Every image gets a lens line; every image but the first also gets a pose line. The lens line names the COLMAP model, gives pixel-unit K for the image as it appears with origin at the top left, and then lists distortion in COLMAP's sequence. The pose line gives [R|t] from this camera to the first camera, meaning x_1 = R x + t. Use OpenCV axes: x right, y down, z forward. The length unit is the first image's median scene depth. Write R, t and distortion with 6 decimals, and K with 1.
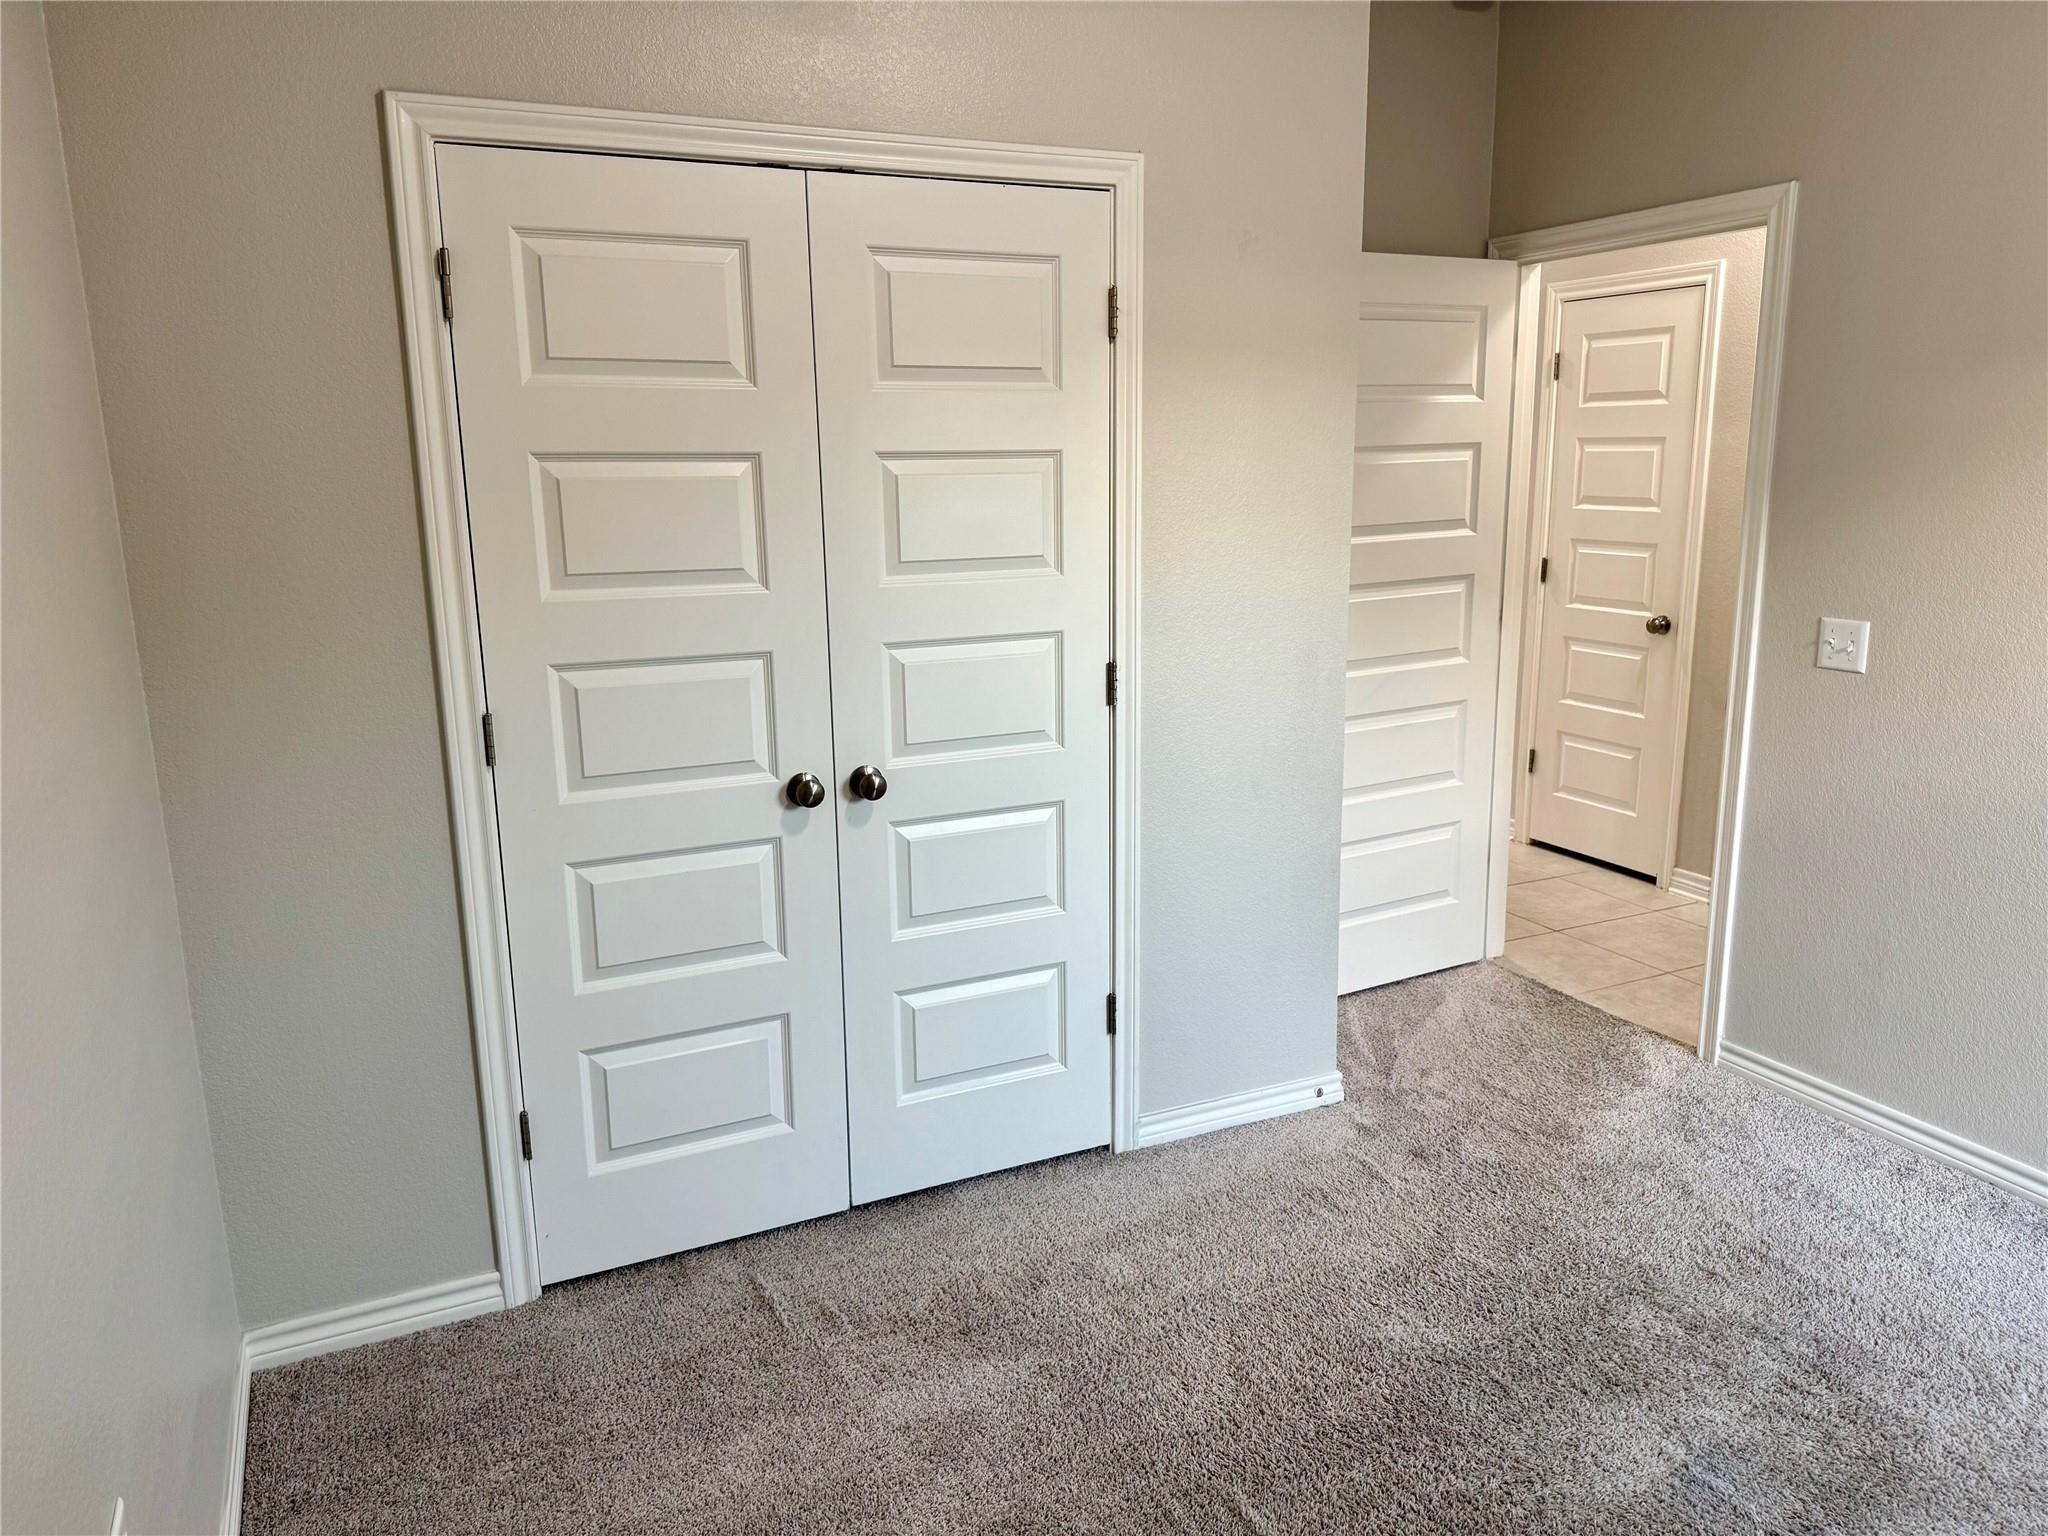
lens RADIAL K [[1423.1, 0, 1024.5], [0, 1423.1, 776.7], [0, 0, 1]] dist [-0.013897, -0.007167]
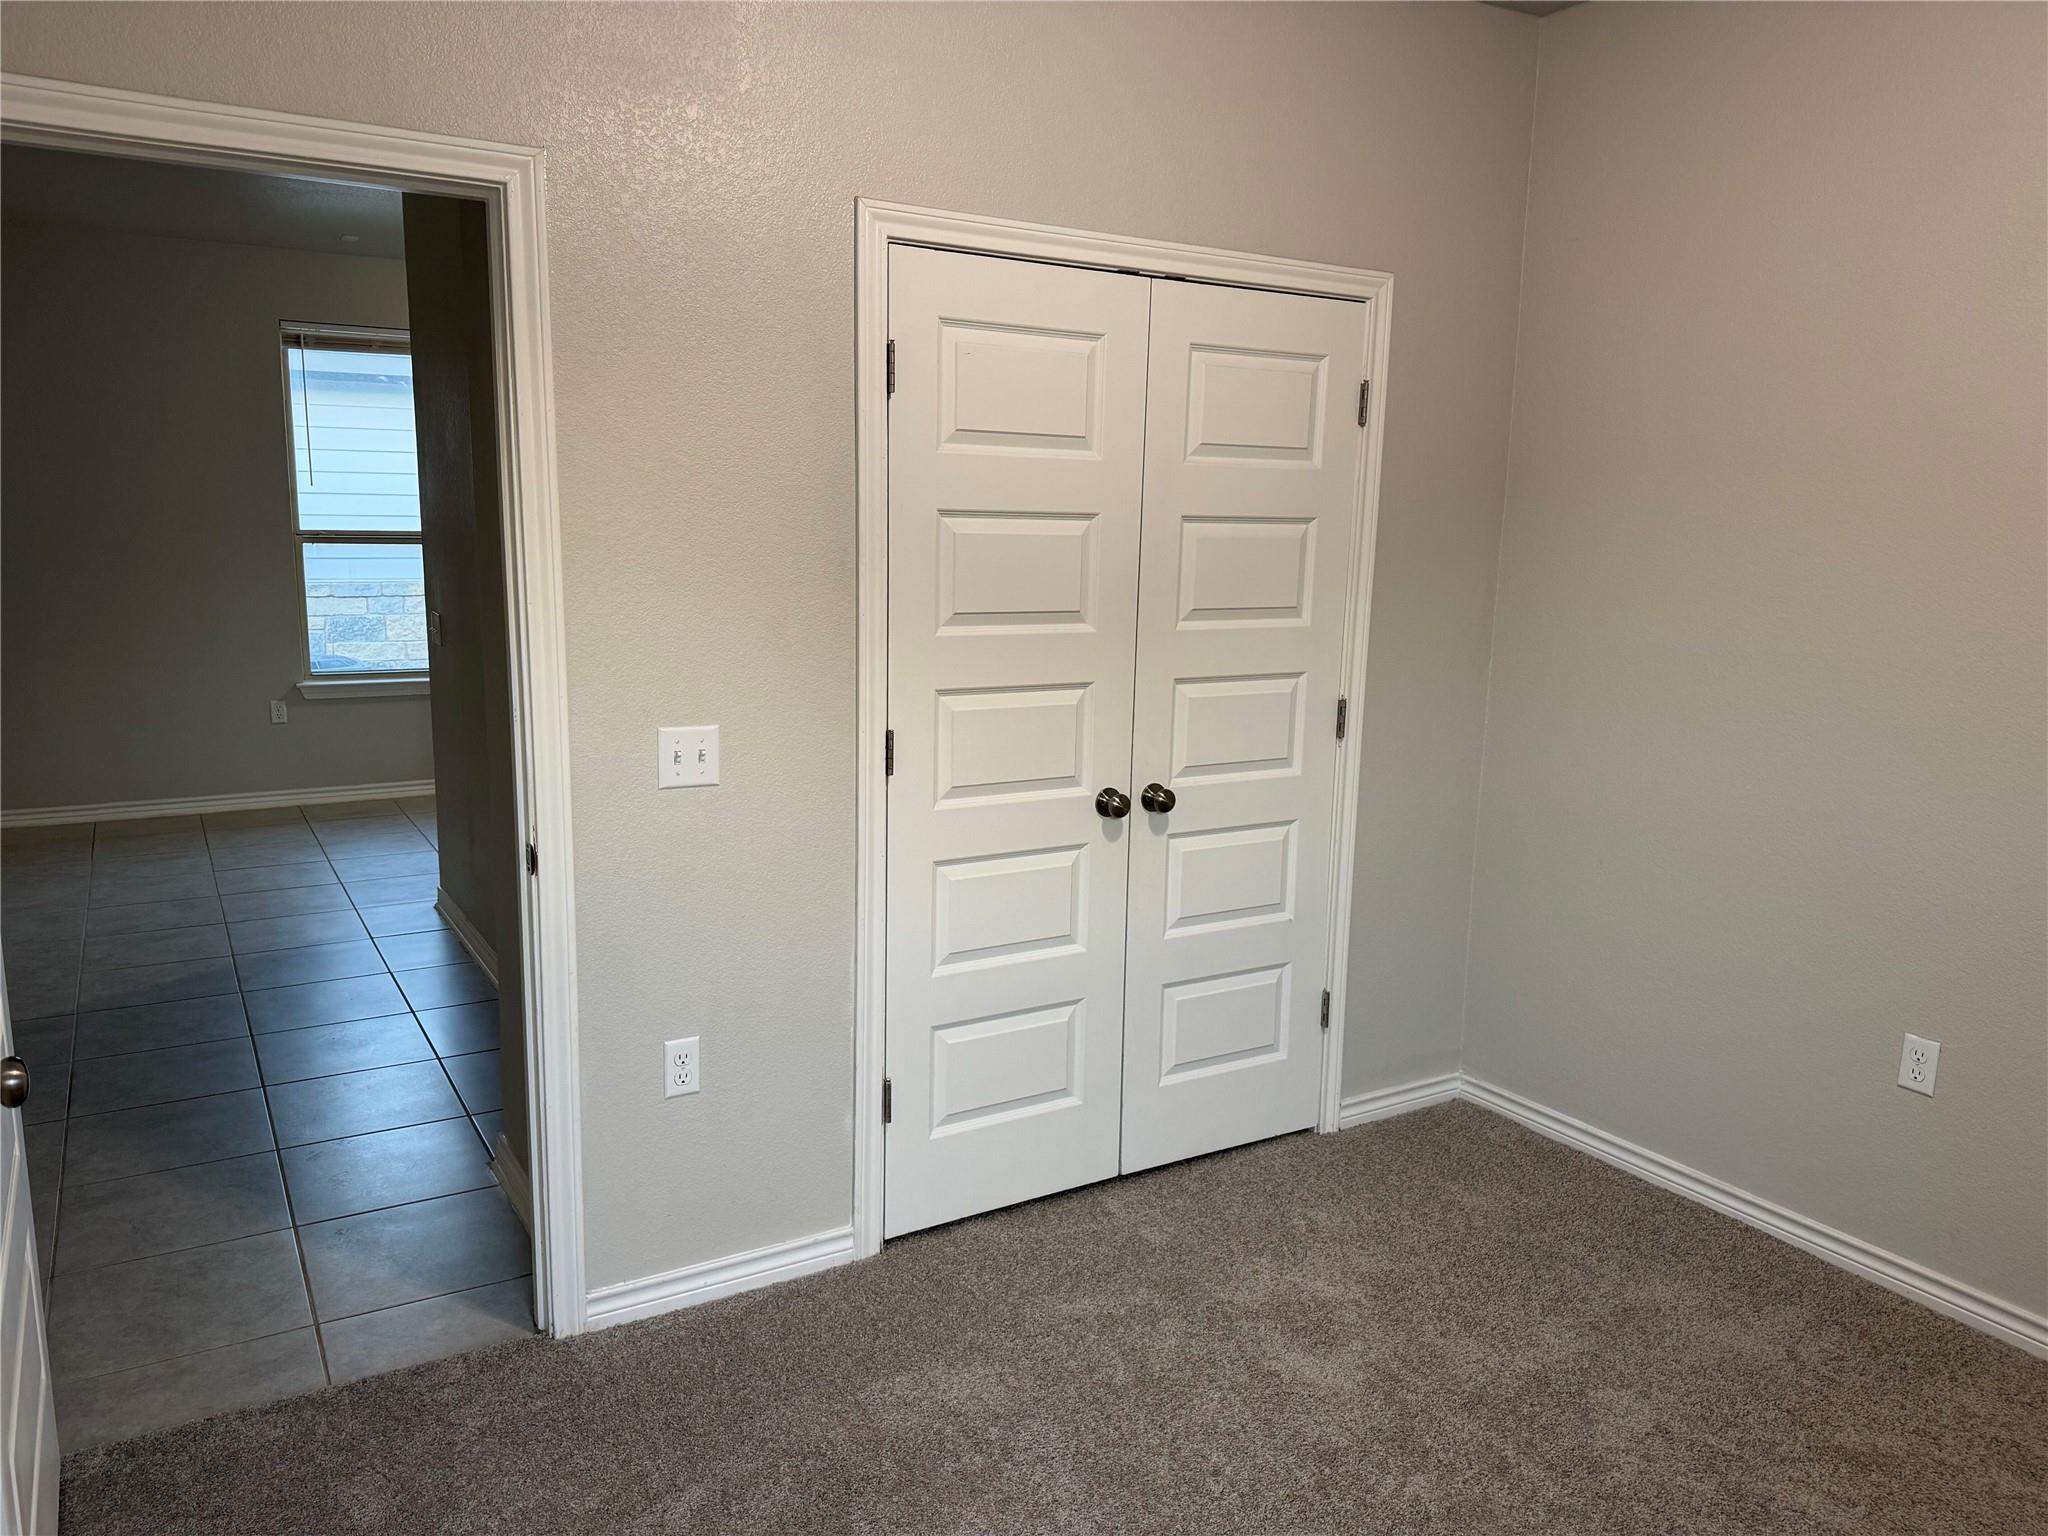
lens RADIAL K [[1443.9, 0, 1010.2], [0, 1443.9, 772.2], [0, 0, 1]] dist [0.118419, -0.190759]
pose [[0.995473, 0.018123, 0.093296, -0.352777], [-0.013518, 0.998670, -0.049758, 0.045493], [-0.094073, 0.048272, 0.994394, -0.172805]]
